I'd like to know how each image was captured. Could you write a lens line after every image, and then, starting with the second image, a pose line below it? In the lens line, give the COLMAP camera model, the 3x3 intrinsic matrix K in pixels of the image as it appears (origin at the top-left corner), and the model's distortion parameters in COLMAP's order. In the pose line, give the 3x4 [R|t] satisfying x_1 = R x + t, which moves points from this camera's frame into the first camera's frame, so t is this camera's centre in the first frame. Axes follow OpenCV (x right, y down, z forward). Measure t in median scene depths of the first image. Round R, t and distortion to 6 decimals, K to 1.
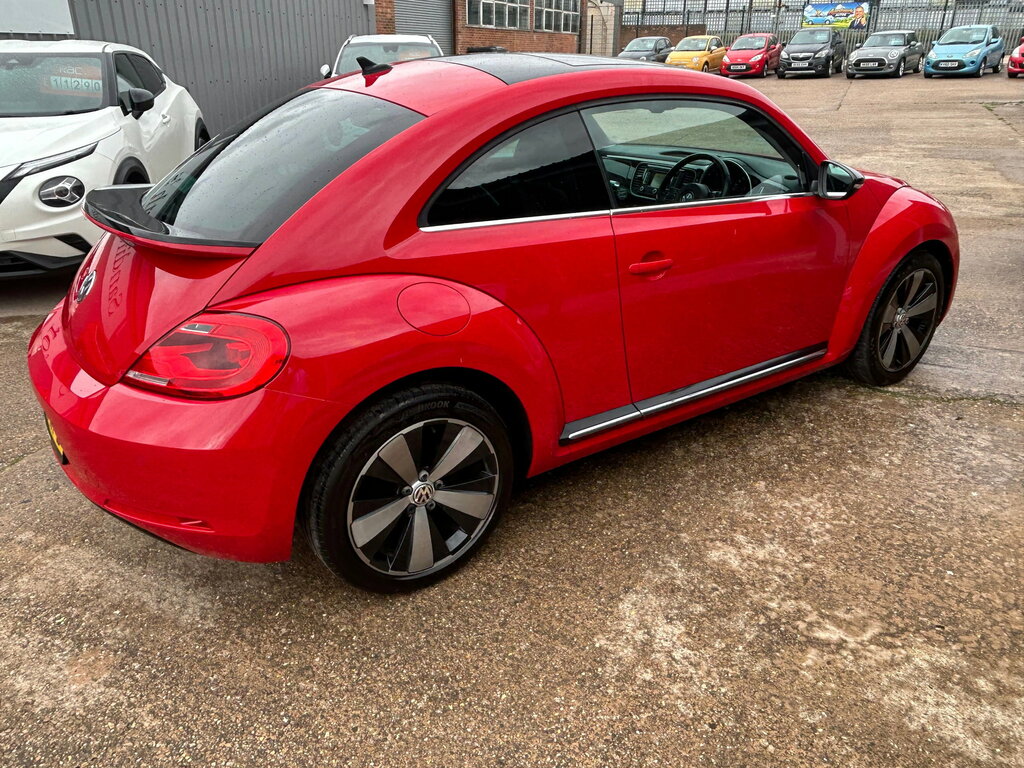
lens RADIAL K [[747.1, 0, 517.8], [0, 747.1, 379.9], [0, 0, 1]] dist [-0.001016, -0.007094]
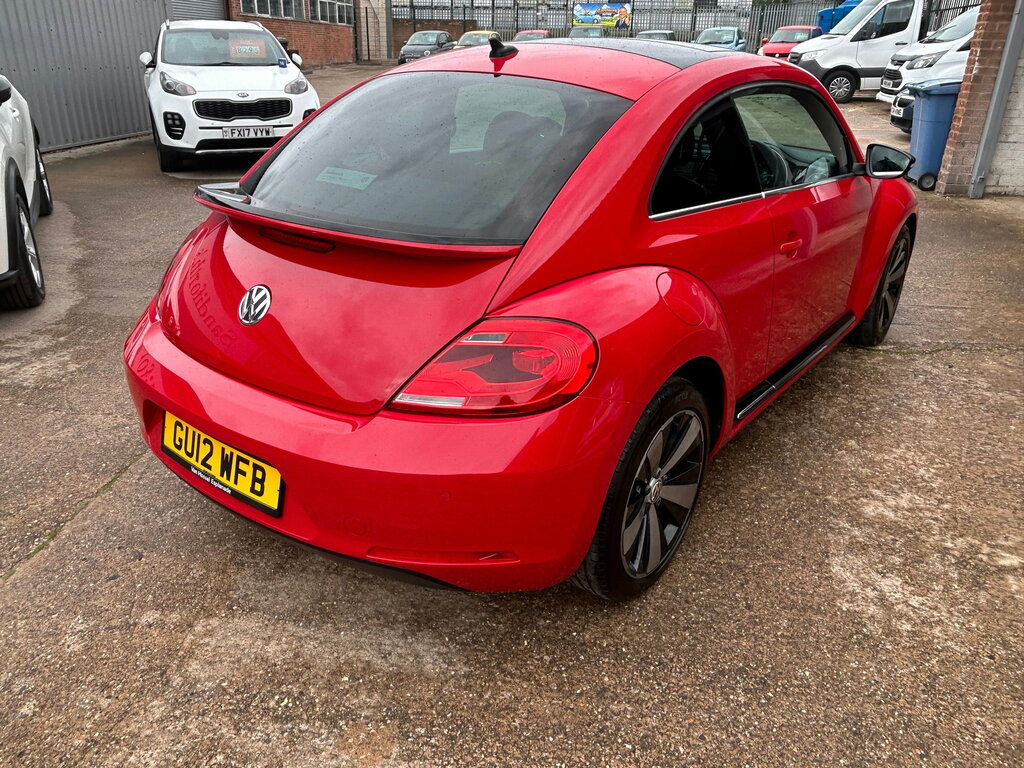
lens RADIAL K [[747.1, 0, 515.9], [0, 747.1, 384.9], [0, 0, 1]] dist [-0.001016, -0.007094]
pose [[0.955270, -0.105402, 0.276314, -0.490131], [0.102174, 0.994424, 0.026098, -0.025337], [-0.277524, 0.003301, 0.960713, 0.102887]]
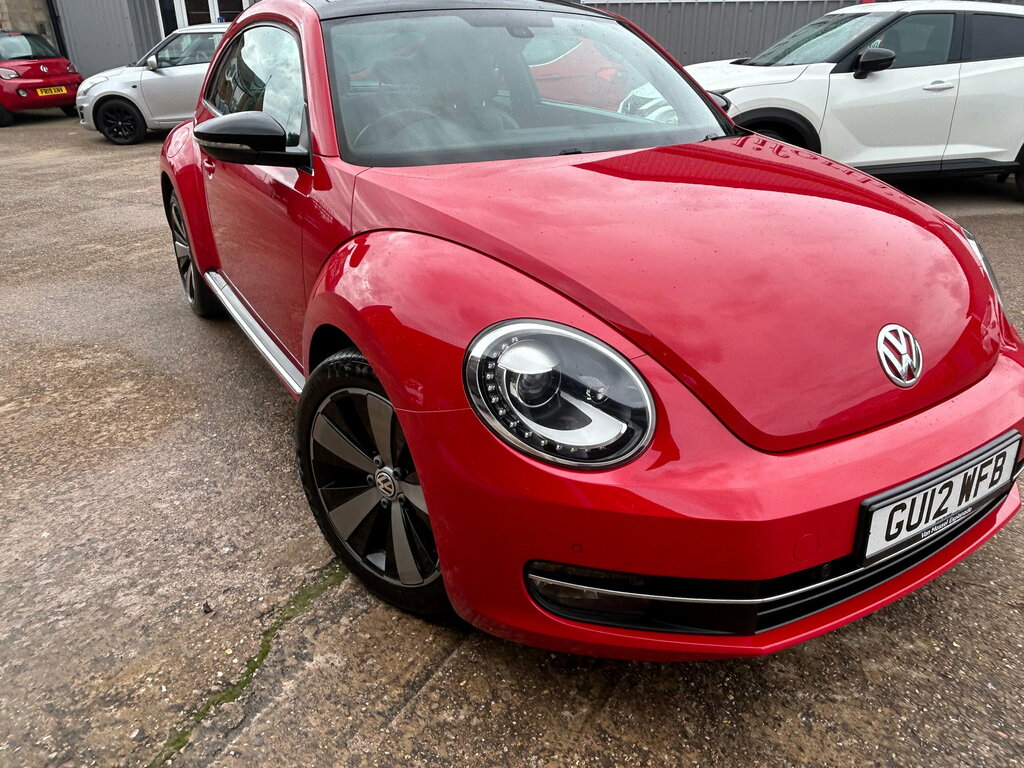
lens RADIAL K [[747.1, 0, 512.7], [0, 747.1, 381.3], [0, 0, 1]] dist [-0.001016, -0.007094]
pose [[-0.073274, 0.417905, -0.905531, 1.333624], [-0.401031, 0.818984, 0.410414, -0.542316], [0.913129, 0.393218, 0.107583, 1.426110]]
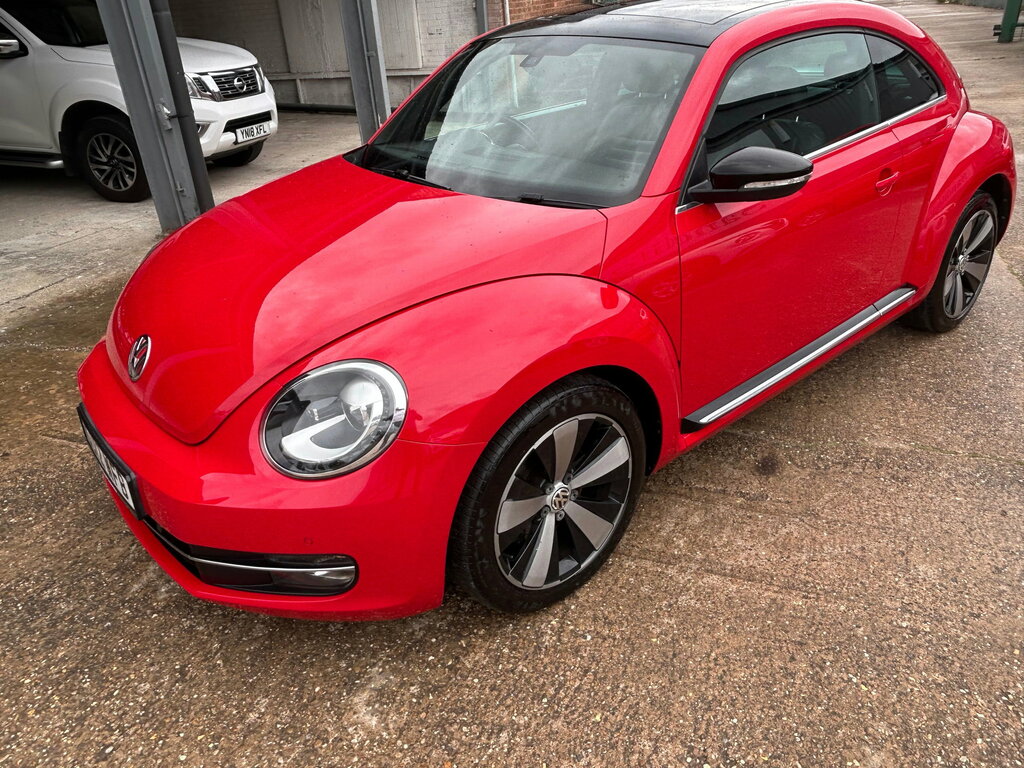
lens RADIAL K [[747.1, 0, 516.9], [0, 747.1, 376.4], [0, 0, 1]] dist [-0.001016, -0.007094]
pose [[-0.994337, 0.093082, -0.051280, 0.399088], [0.018657, 0.627930, 0.778046, -1.045202], [0.104622, 0.772683, -0.626111, 2.326025]]
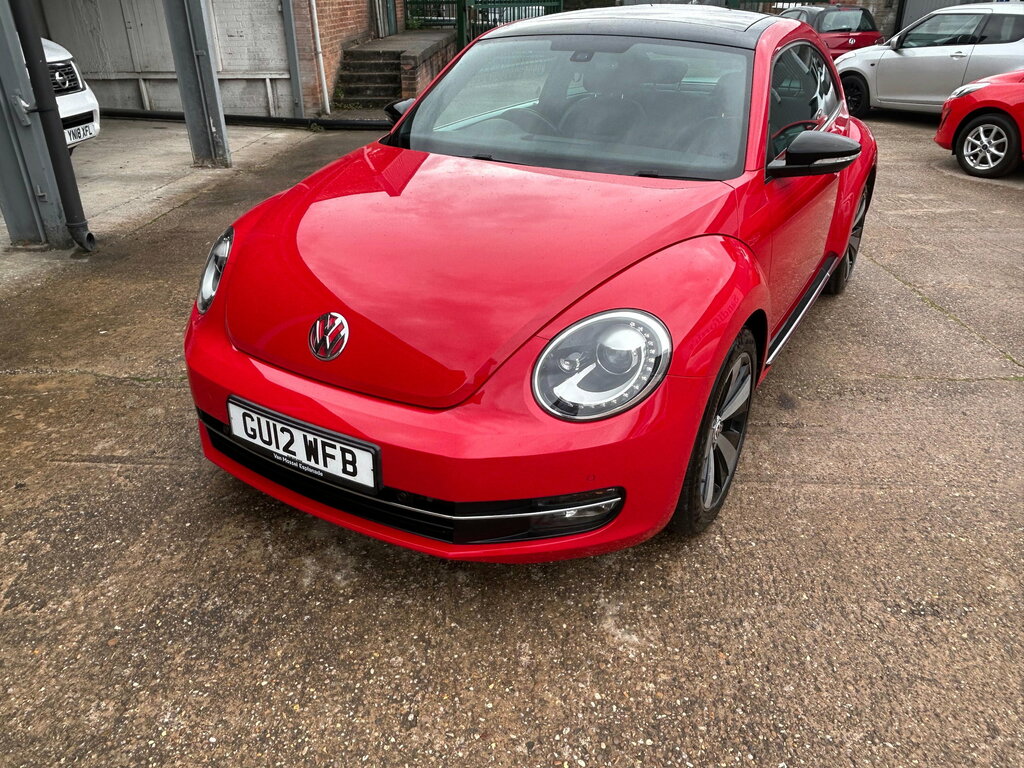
lens RADIAL K [[747.1, 0, 516.8], [0, 747.1, 382.1], [0, 0, 1]] dist [-0.001016, -0.007094]
pose [[-0.913983, 0.183223, -0.362028, 0.873917], [-0.166507, 0.644285, 0.746440, -1.029920], [0.370014, 0.742514, -0.558358, 2.313506]]
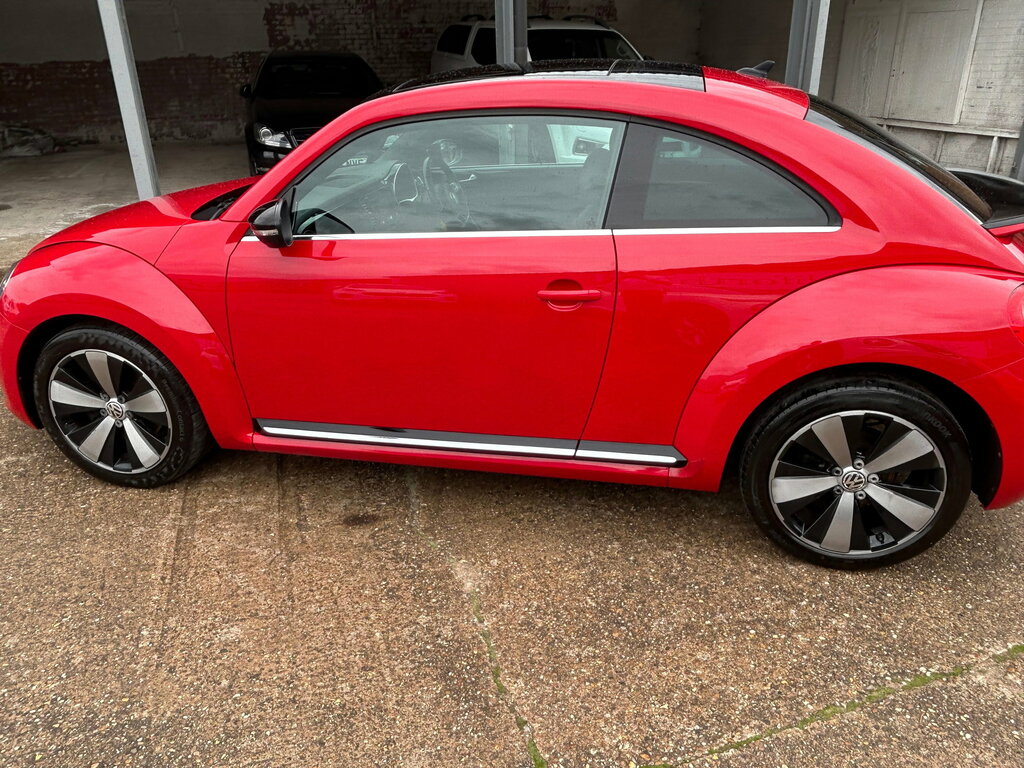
lens RADIAL K [[747.1, 0, 511.0], [0, 747.1, 382.6], [0, 0, 1]] dist [-0.001016, -0.007094]
pose [[-0.680355, -0.287136, 0.674292, -0.804292], [0.309739, 0.721192, 0.619632, -0.876698], [-0.664213, 0.630424, -0.401730, 1.963448]]
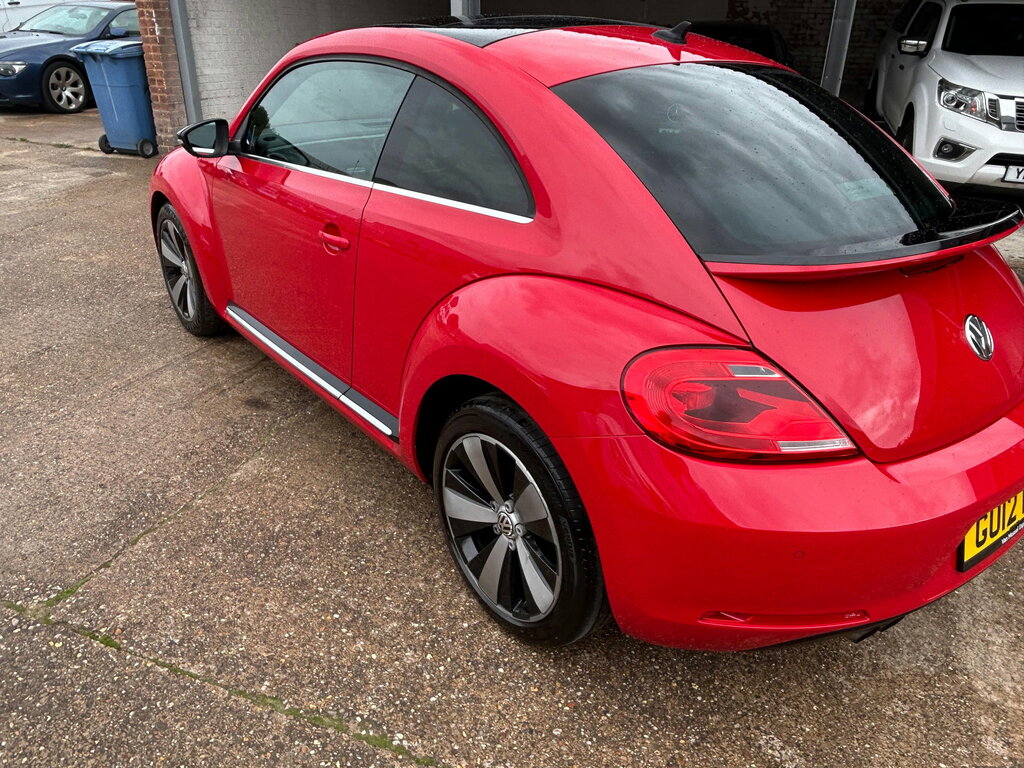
lens RADIAL K [[747.1, 0, 515.1], [0, 747.1, 387.5], [0, 0, 1]] dist [-0.001016, -0.007094]
pose [[-0.053943, -0.435368, 0.898635, -1.137567], [0.382251, 0.822391, 0.421375, -0.526979], [-0.922483, 0.366234, 0.122058, 1.236215]]
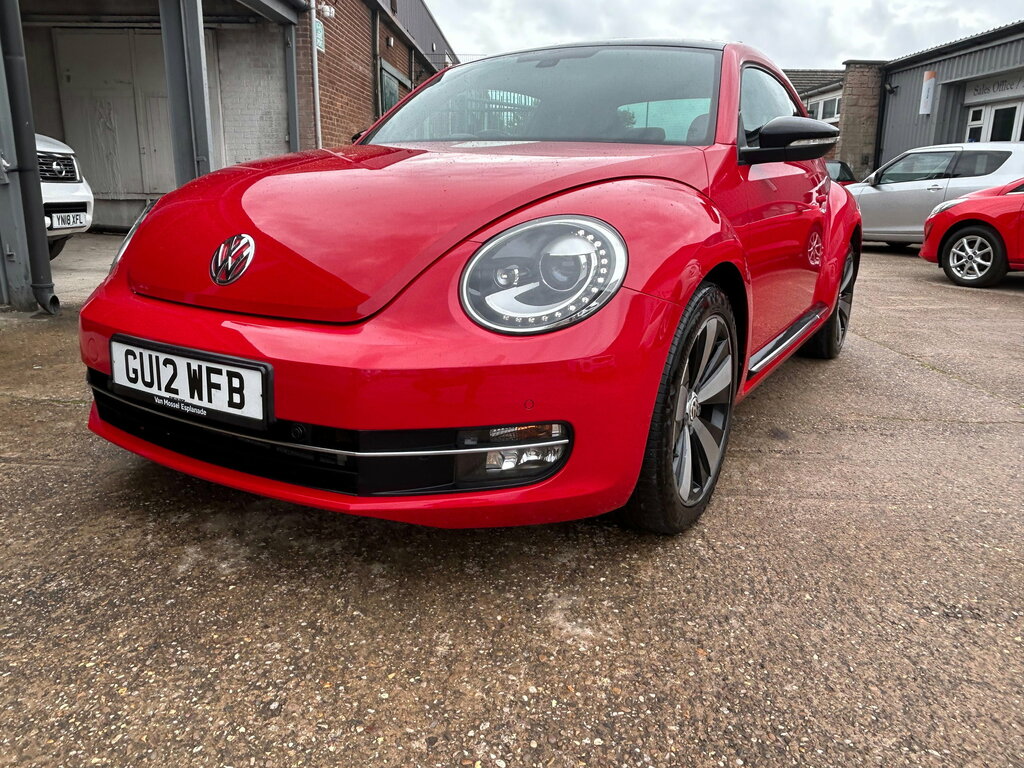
lens RADIAL K [[747.1, 0, 512.8], [0, 747.1, 377.4], [0, 0, 1]] dist [-0.001016, -0.007094]
pose [[-0.918308, 0.085557, -0.386511, 0.798369], [-0.176355, 0.785711, 0.592923, -0.801747], [0.354414, 0.612649, -0.706436, 2.399802]]
